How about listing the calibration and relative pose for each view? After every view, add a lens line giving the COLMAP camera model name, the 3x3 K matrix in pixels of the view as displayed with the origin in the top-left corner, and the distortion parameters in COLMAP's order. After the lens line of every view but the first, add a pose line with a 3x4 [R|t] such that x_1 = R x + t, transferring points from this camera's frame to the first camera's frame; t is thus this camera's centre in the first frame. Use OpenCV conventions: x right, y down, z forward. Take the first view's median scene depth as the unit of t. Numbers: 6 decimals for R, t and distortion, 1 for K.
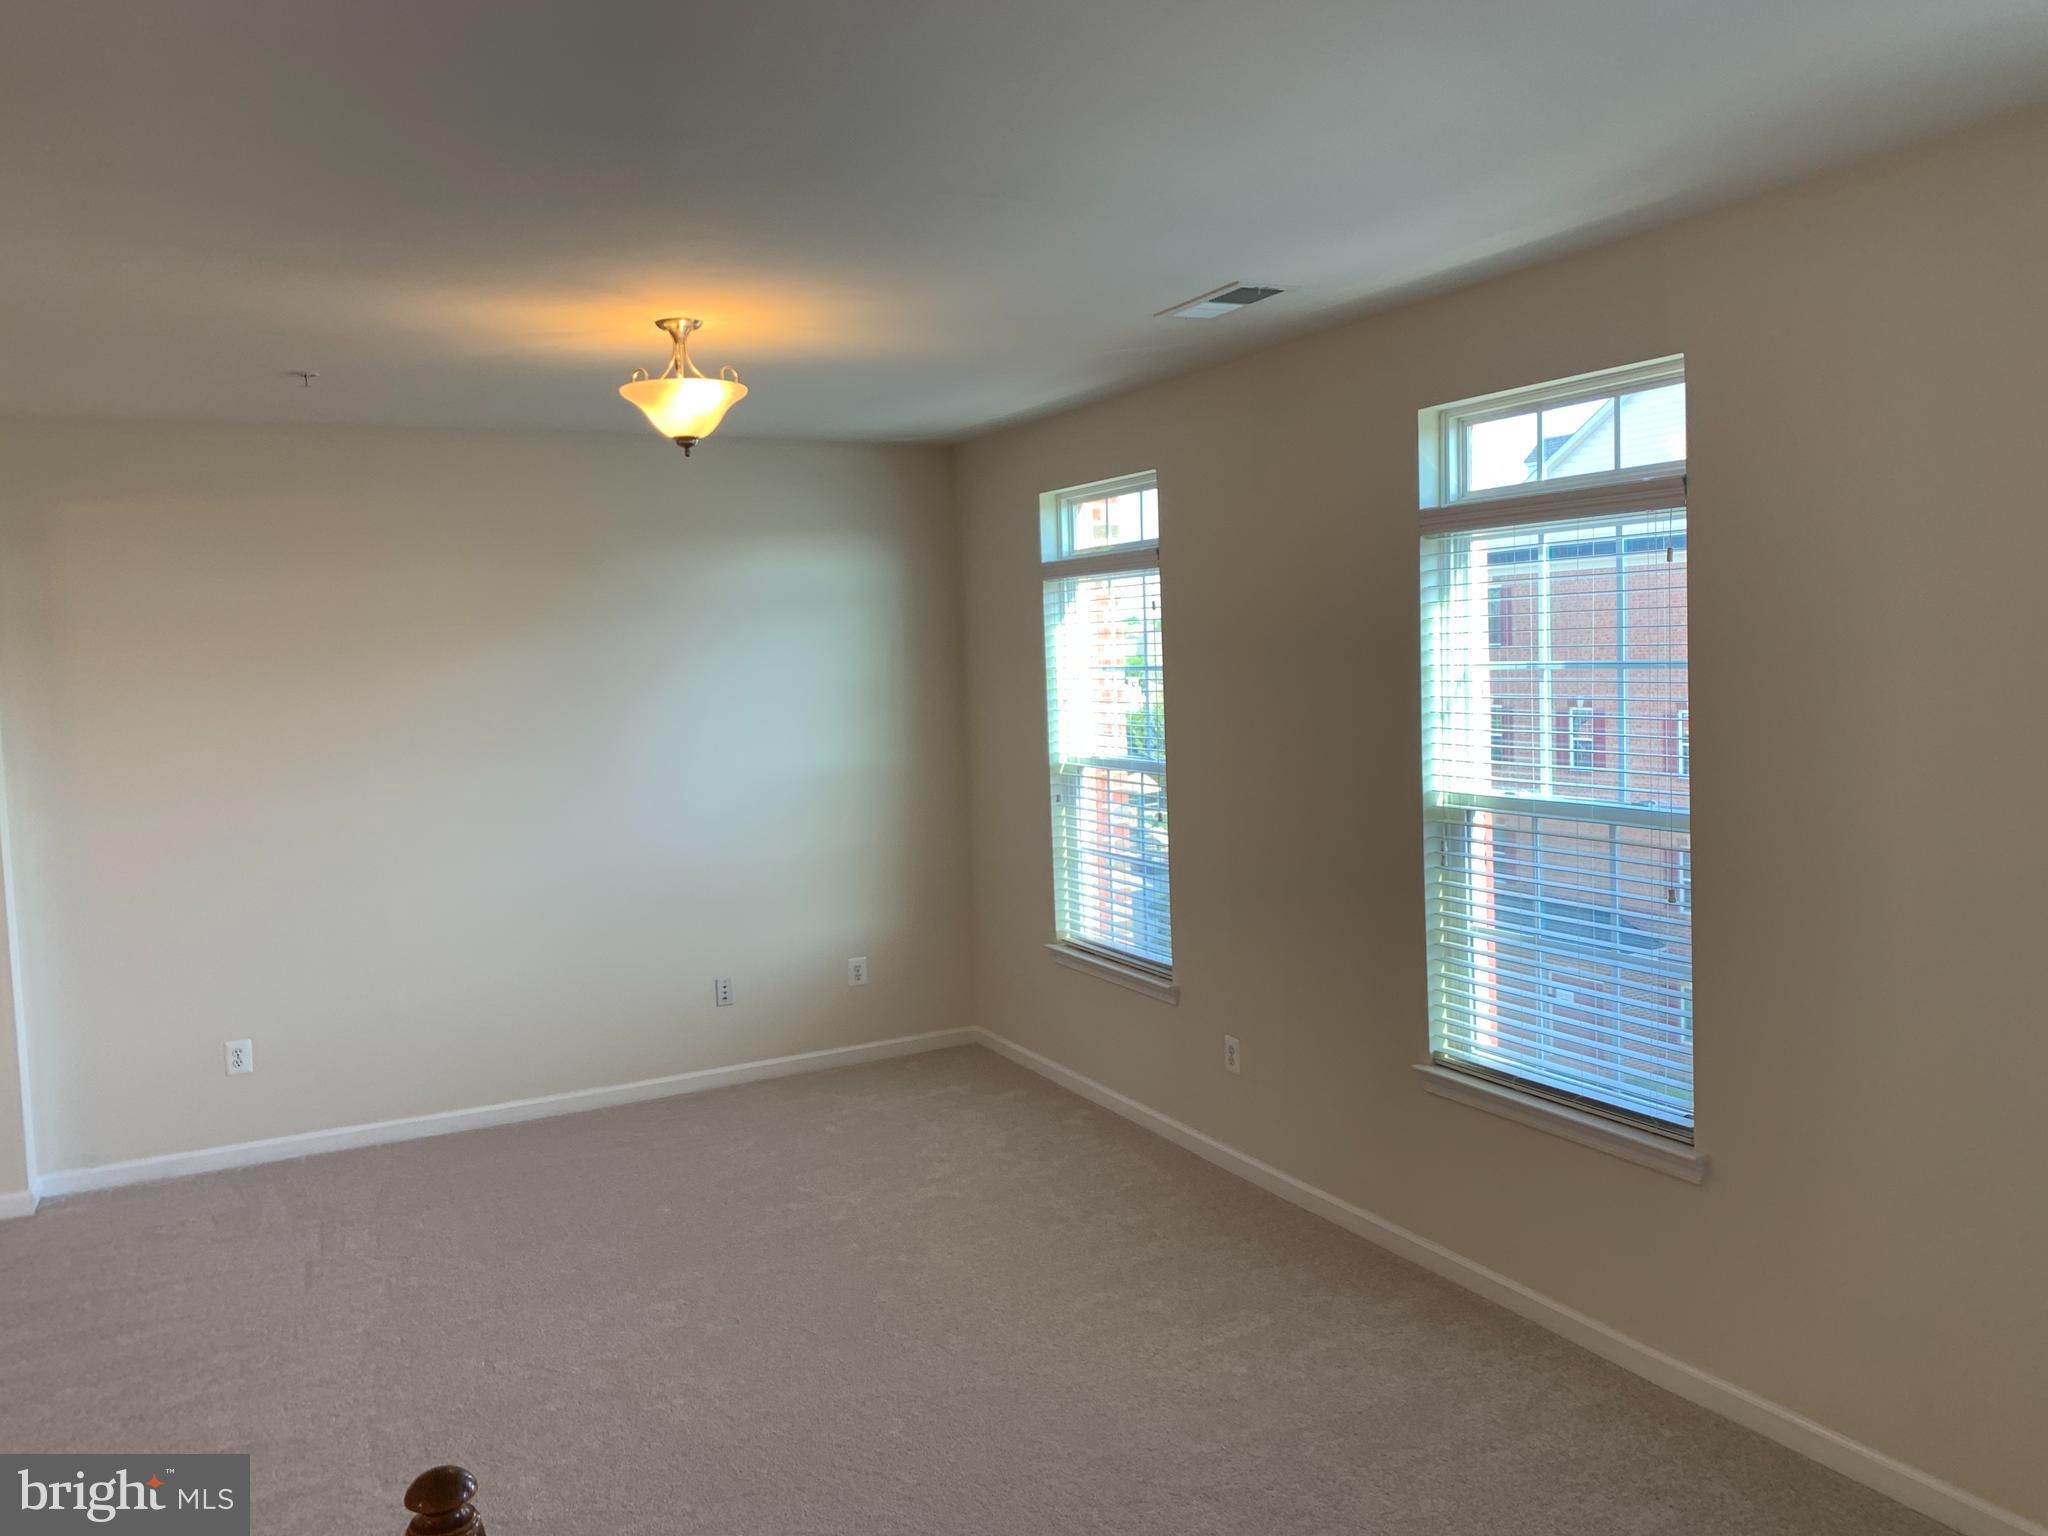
lens RADIAL K [[1568.0, 0, 1035.3], [0, 1568.0, 784.5], [0, 0, 1]] dist [0.023550, -0.017563]
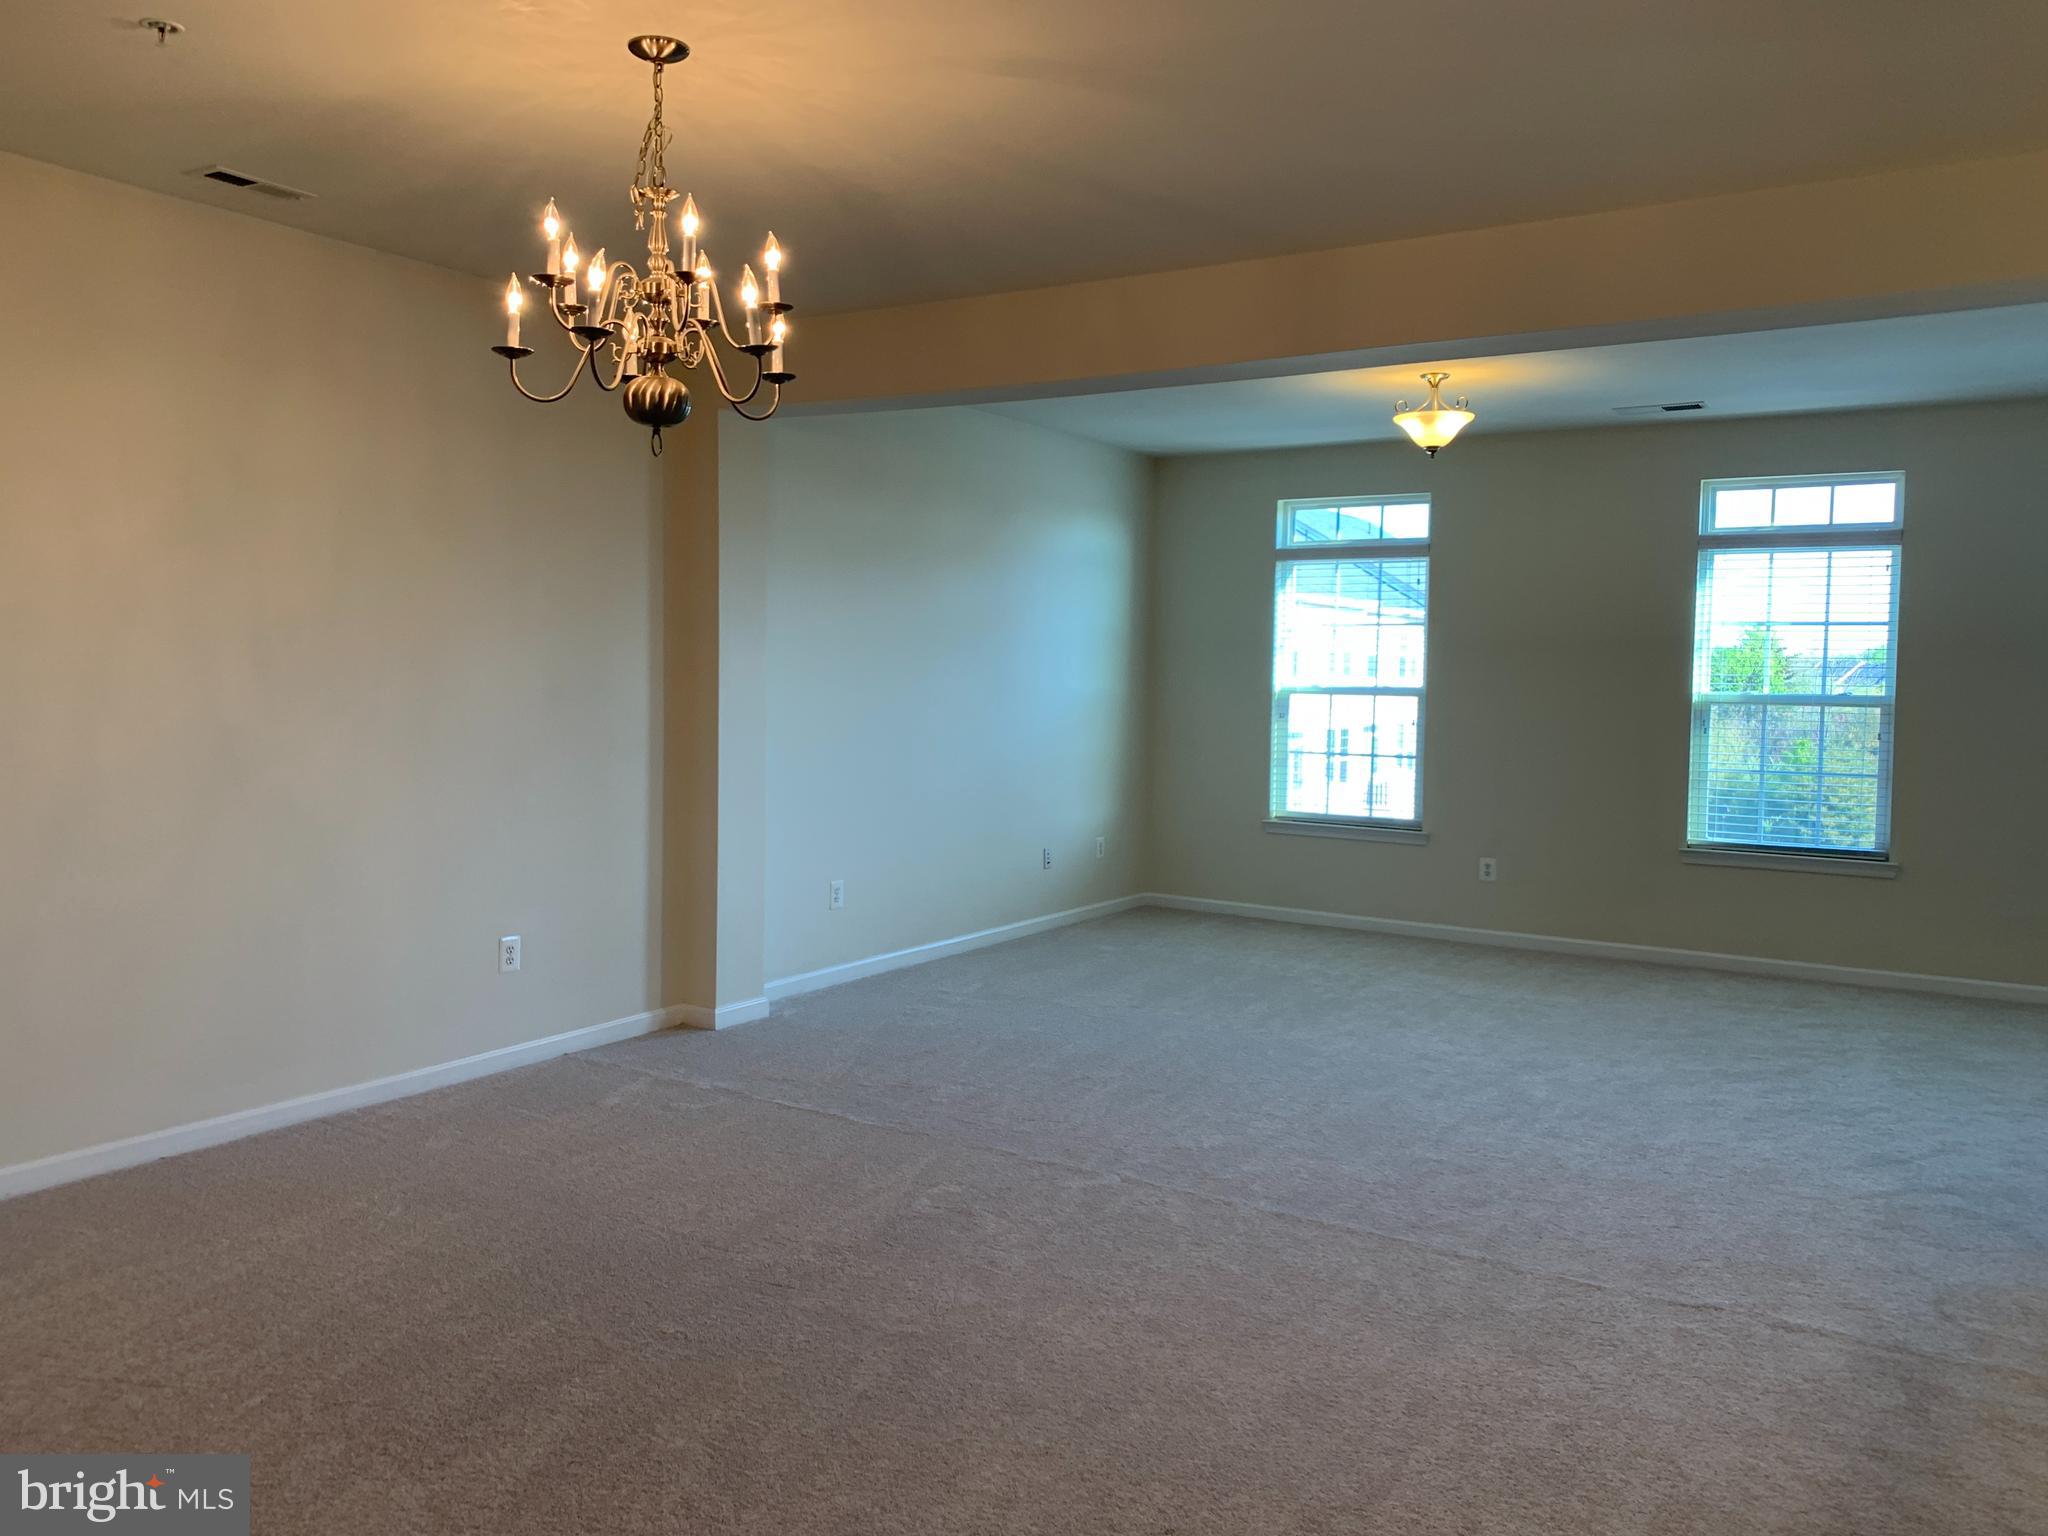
lens RADIAL K [[1568.0, 0, 1033.8], [0, 1568.0, 751.7], [0, 0, 1]] dist [0.023550, -0.017563]
pose [[0.858153, 0.026077, 0.512731, -0.975451], [-0.002930, 0.998942, -0.045902, 0.116375], [-0.513385, 0.037889, 0.857321, -0.108164]]
